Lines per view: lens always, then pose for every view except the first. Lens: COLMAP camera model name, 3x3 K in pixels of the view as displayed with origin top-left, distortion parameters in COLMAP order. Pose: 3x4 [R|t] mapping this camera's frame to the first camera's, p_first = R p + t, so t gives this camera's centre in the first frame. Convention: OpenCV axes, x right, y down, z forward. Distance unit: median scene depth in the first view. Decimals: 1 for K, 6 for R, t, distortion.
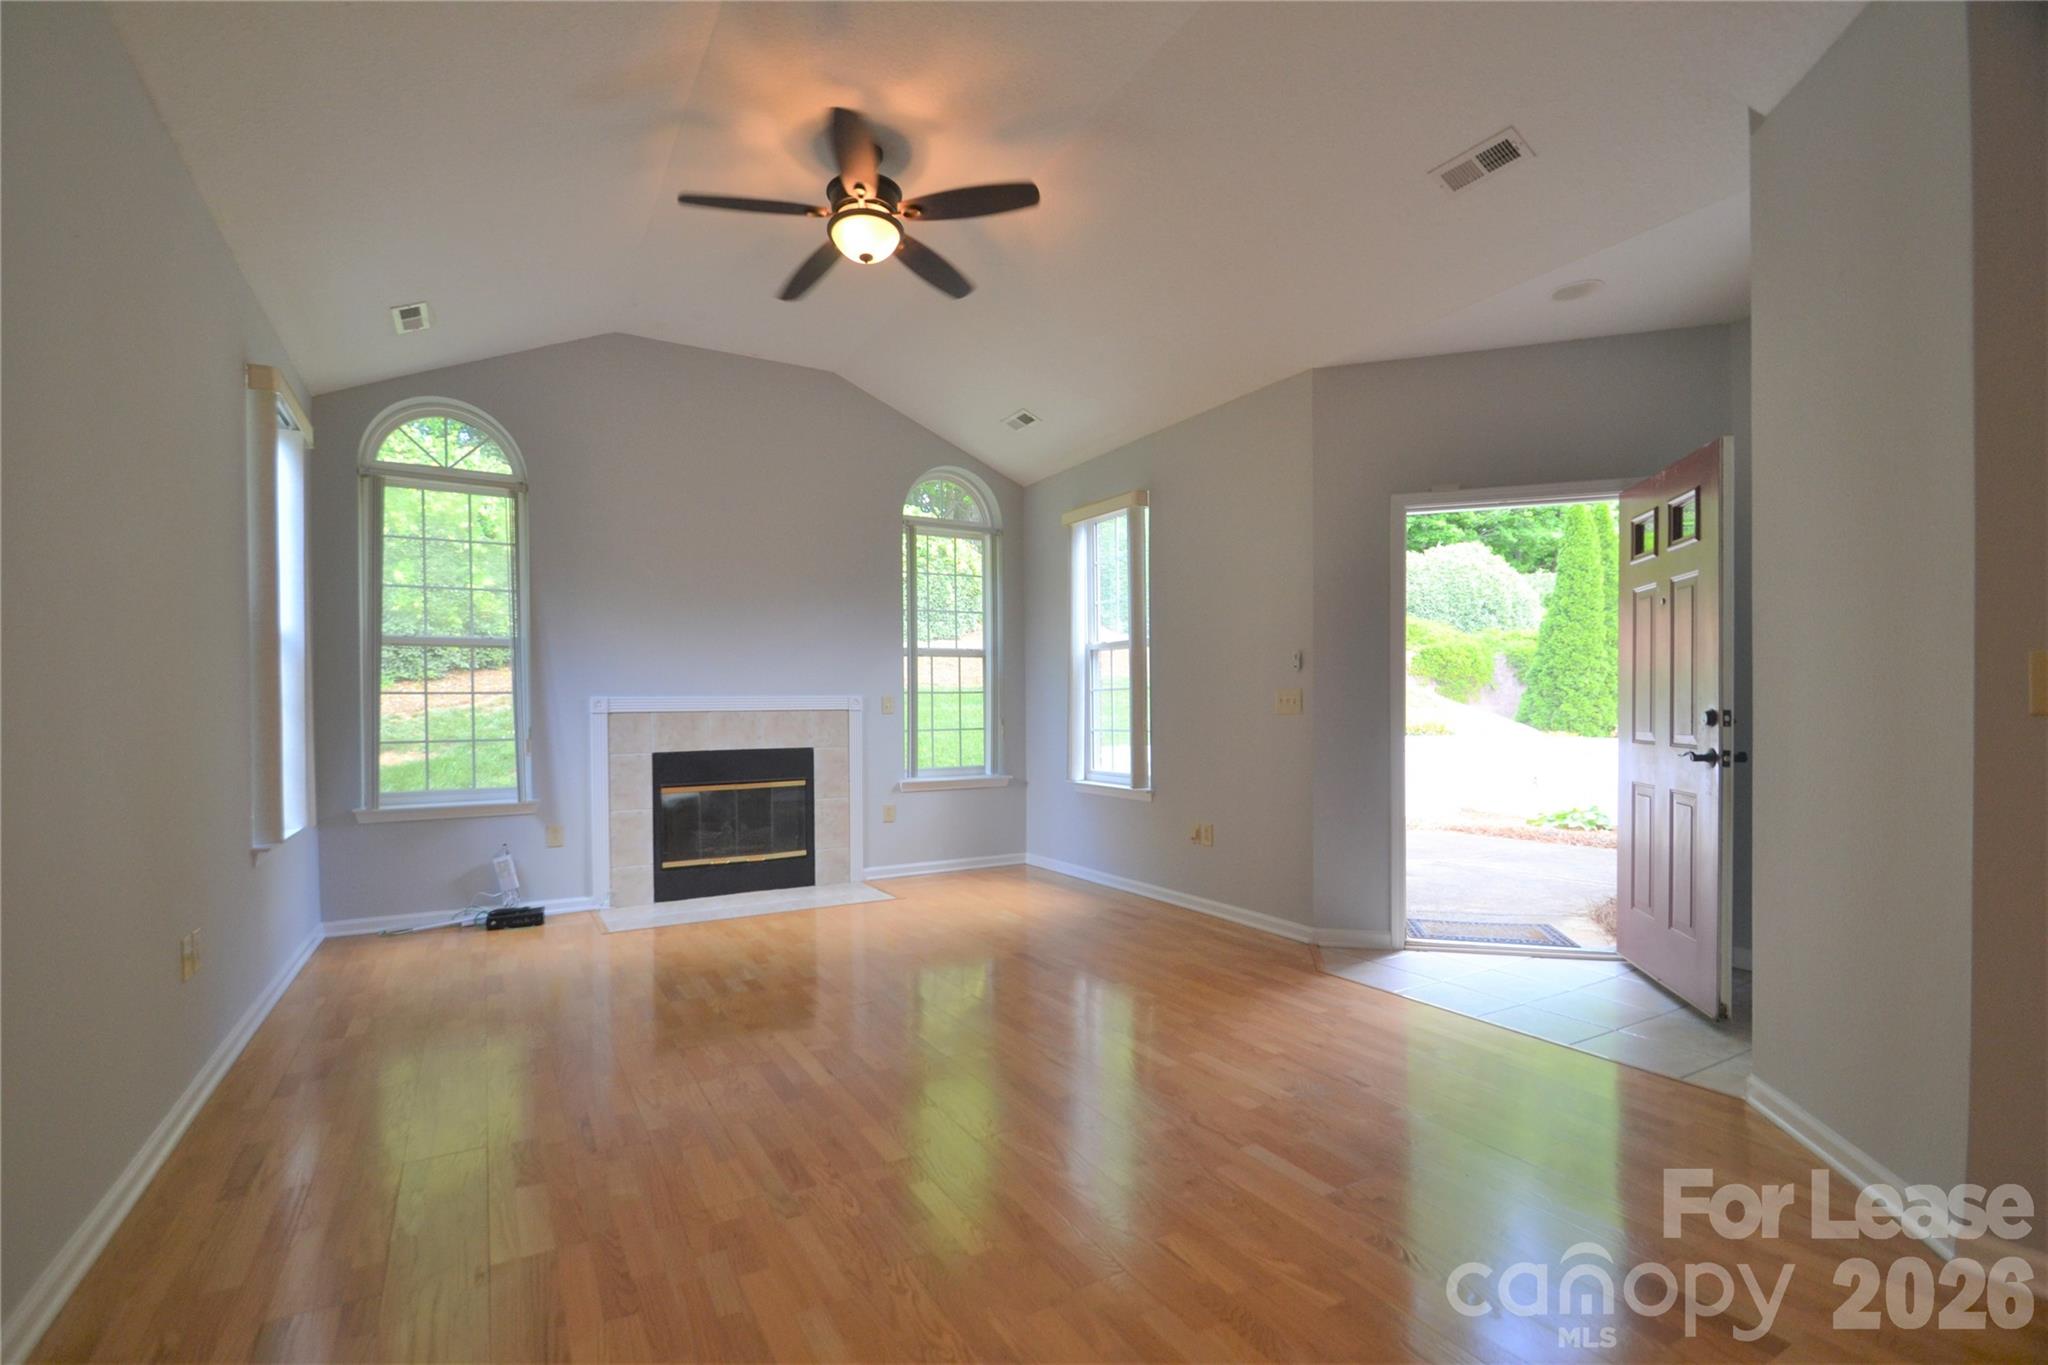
lens RADIAL K [[903.6, 0, 977.5], [0, 903.6, 713.0], [0, 0, 1]] dist [0.003714, 0.000575]
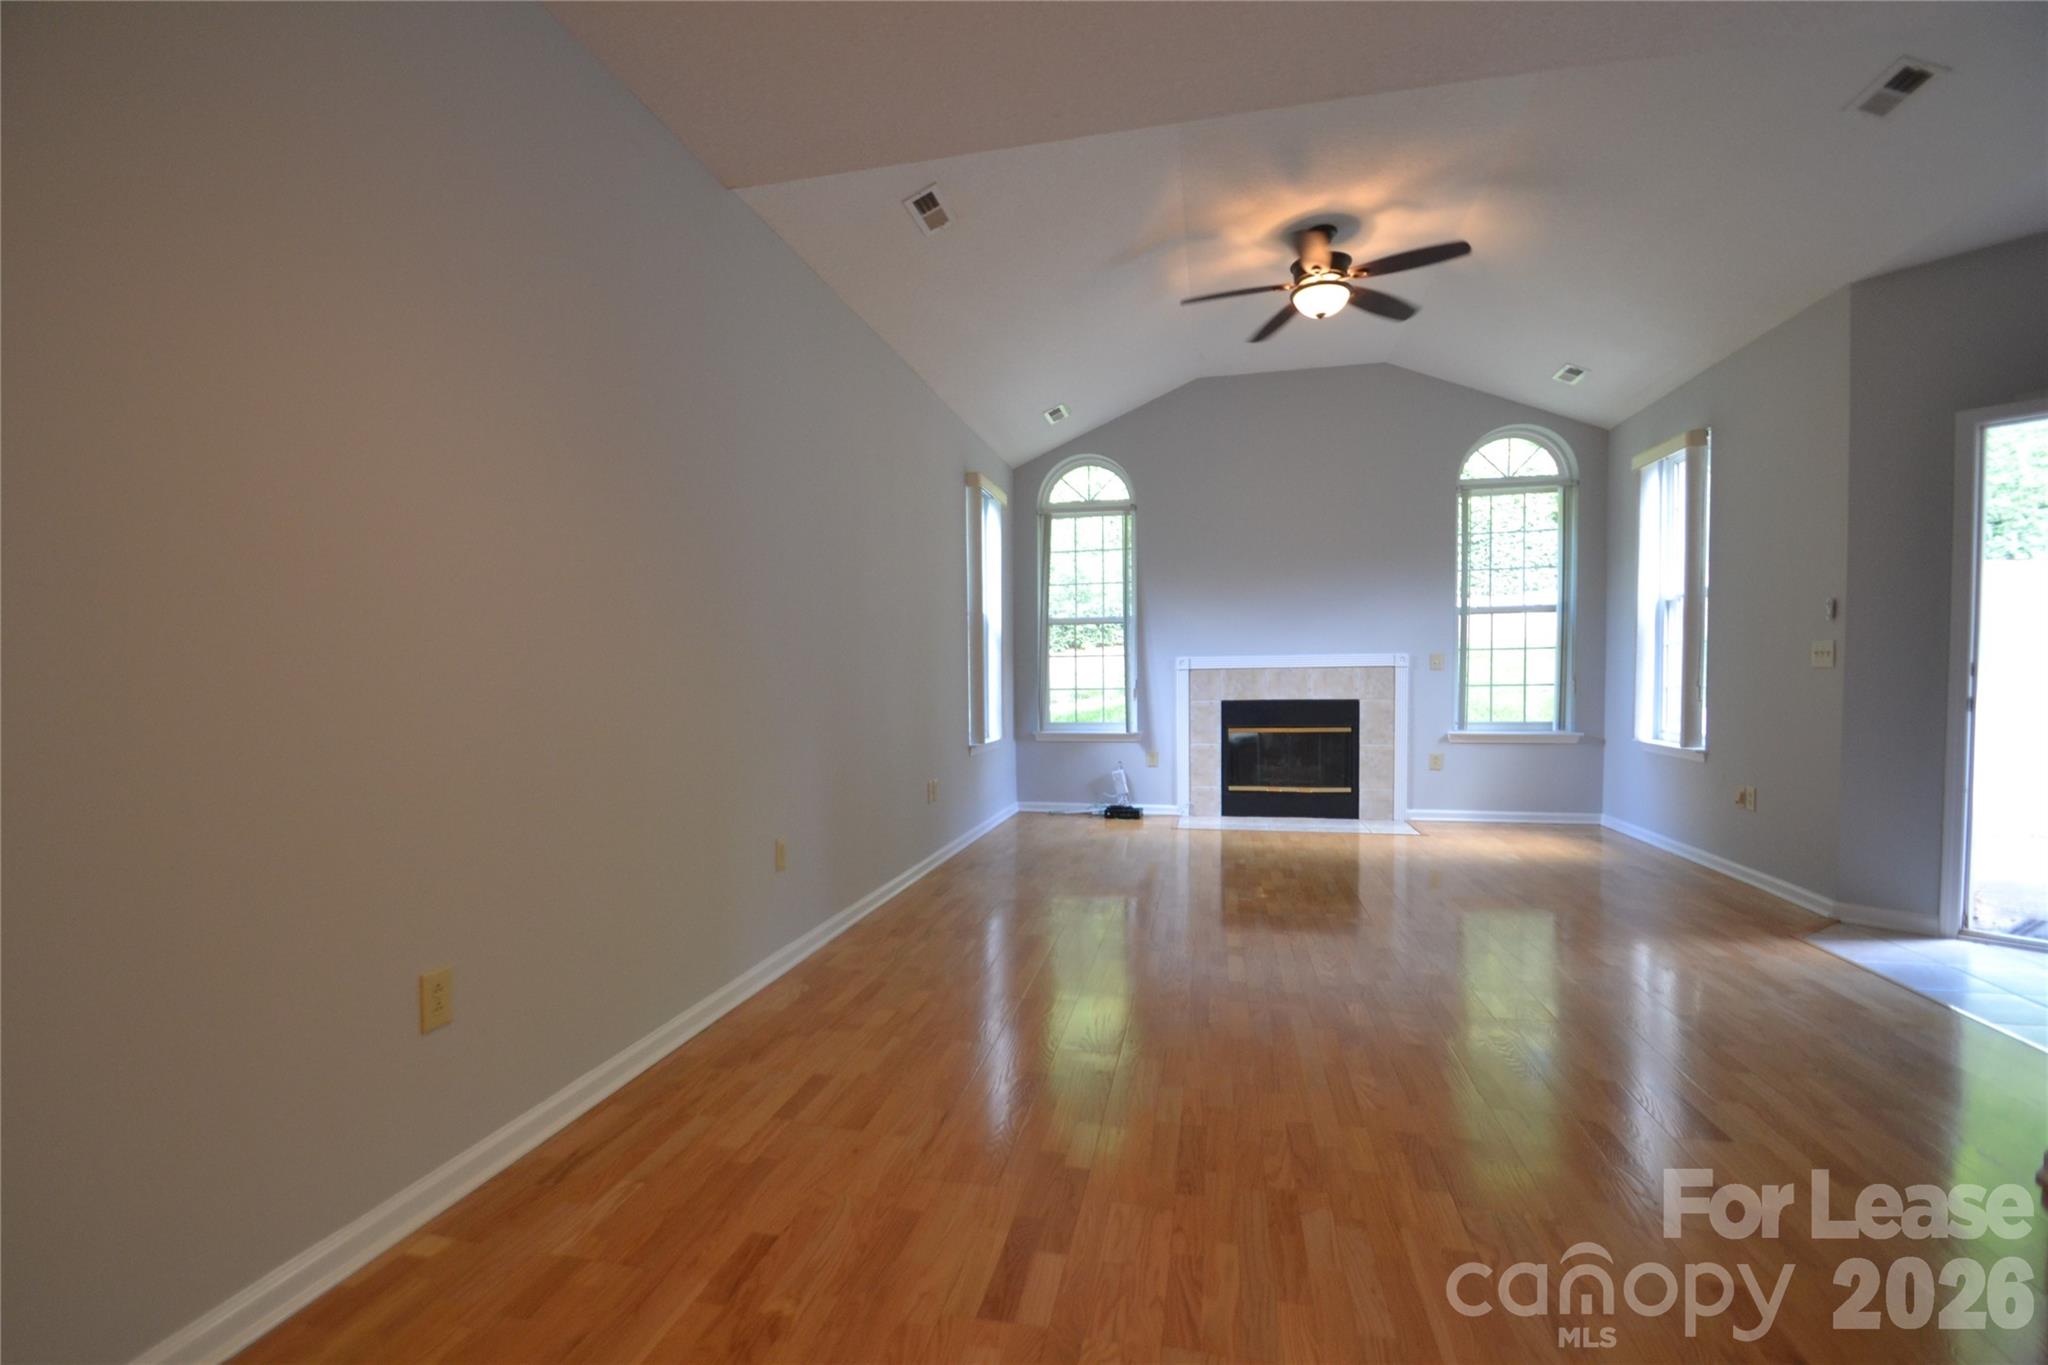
lens RADIAL K [[945.7, 0, 984.5], [0, 945.7, 707.9], [0, 0, 1]] dist [0.021726, -0.020856]
pose [[0.738326, 0.024002, -0.674016, 0.310212], [0.002820, 0.999248, 0.038673, 0.001247], [0.674438, -0.030454, 0.737704, -0.233734]]
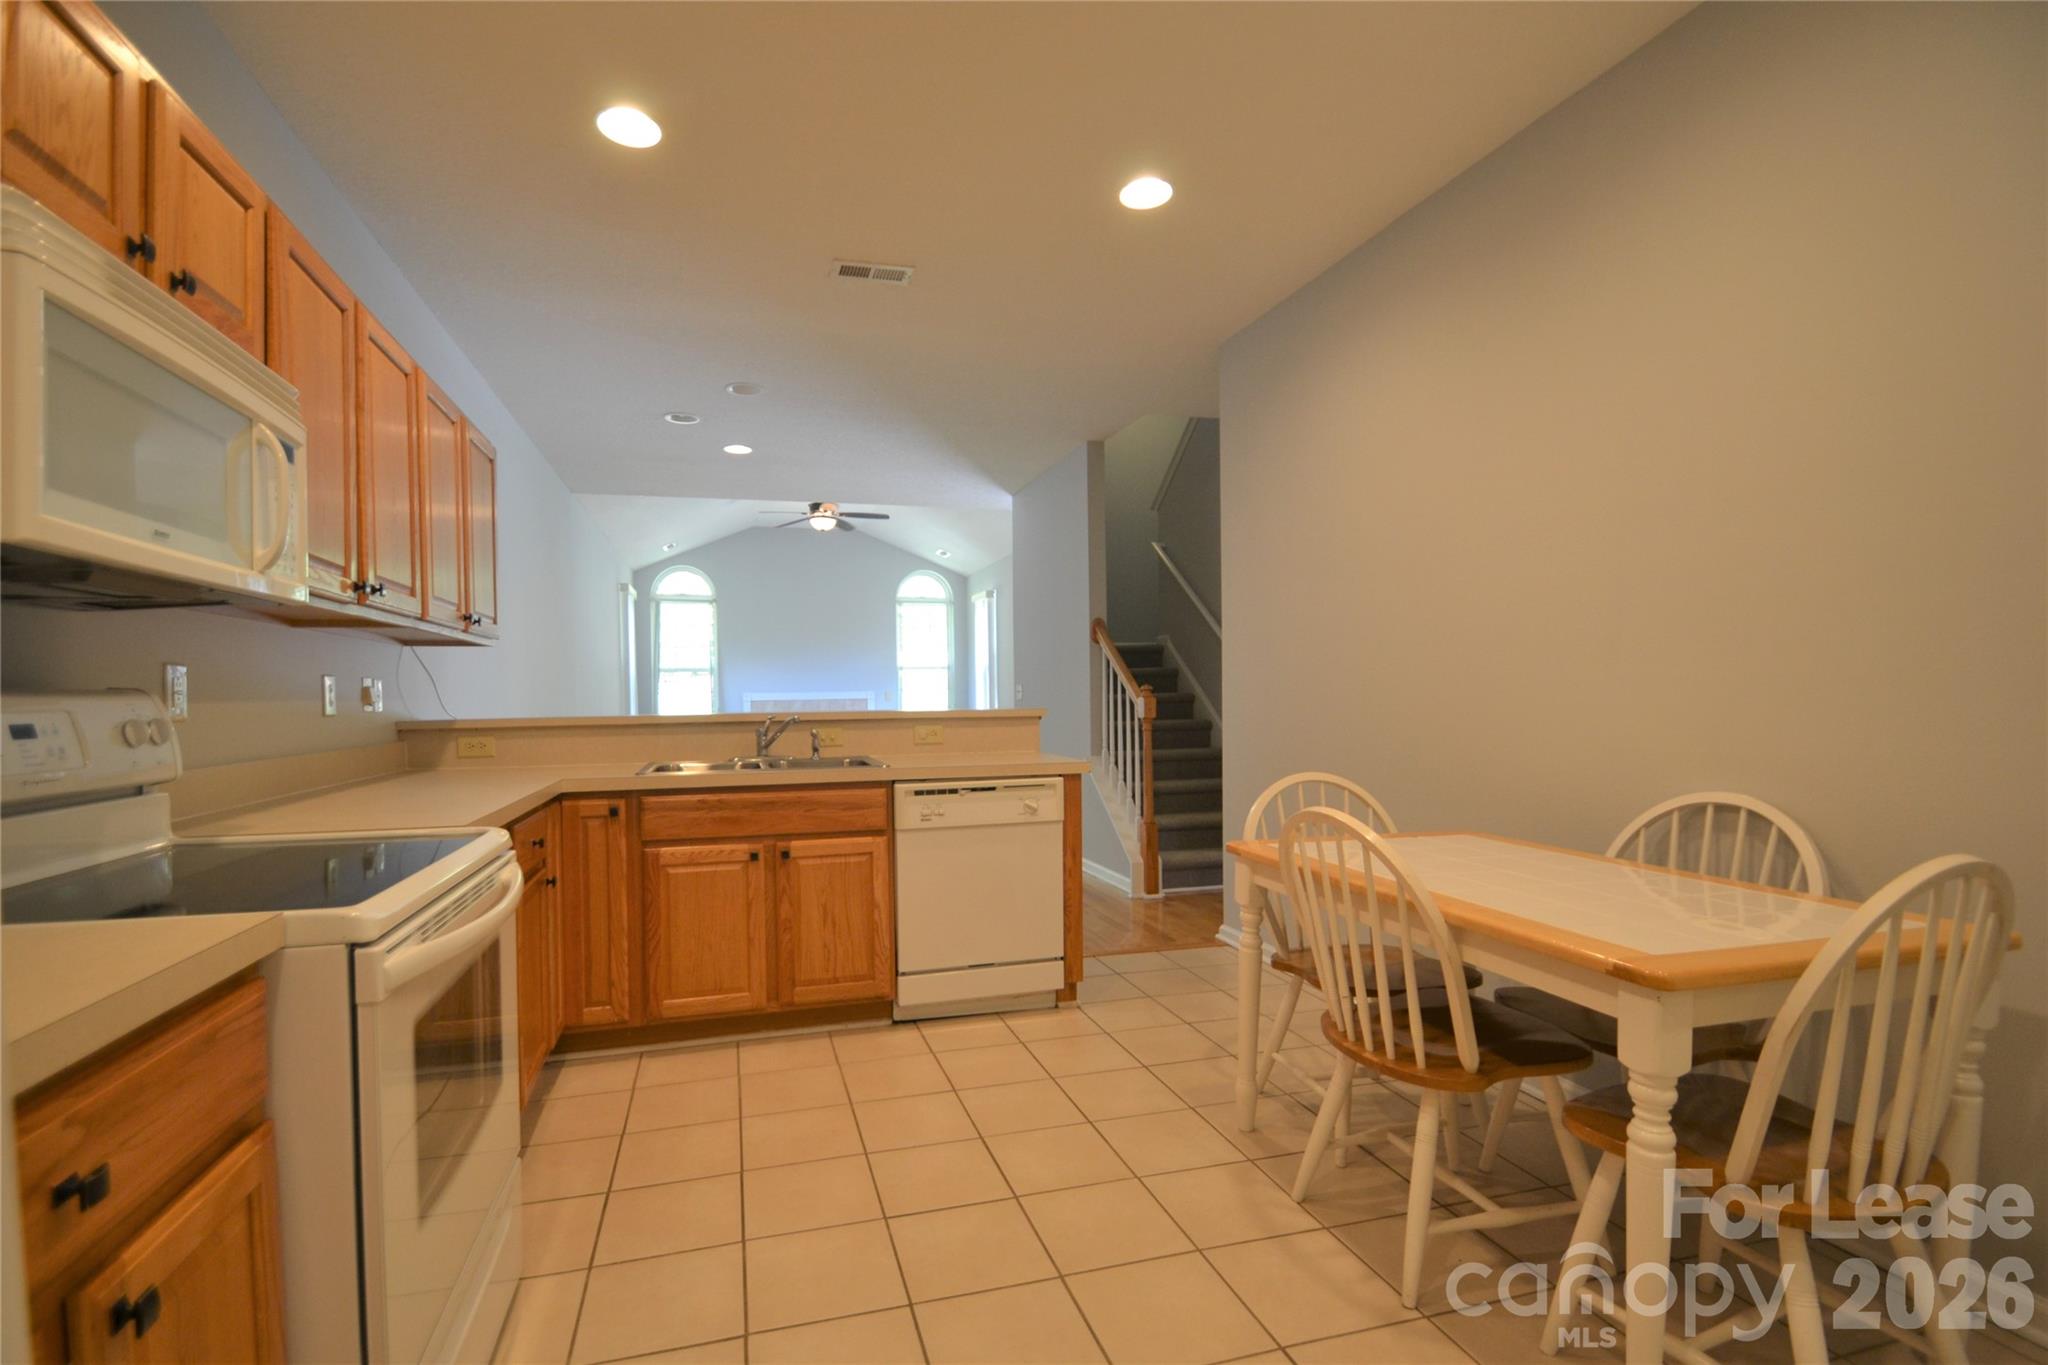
lens RADIAL K [[936.1, 0, 978.6], [0, 936.1, 712.7], [0, 0, 1]] dist [0.023477, -0.021991]
pose [[0.969925, -0.004927, -0.243353, 0.674404], [0.008639, 0.999862, 0.014187, -0.000228], [0.243250, -0.015862, 0.969834, -1.065486]]
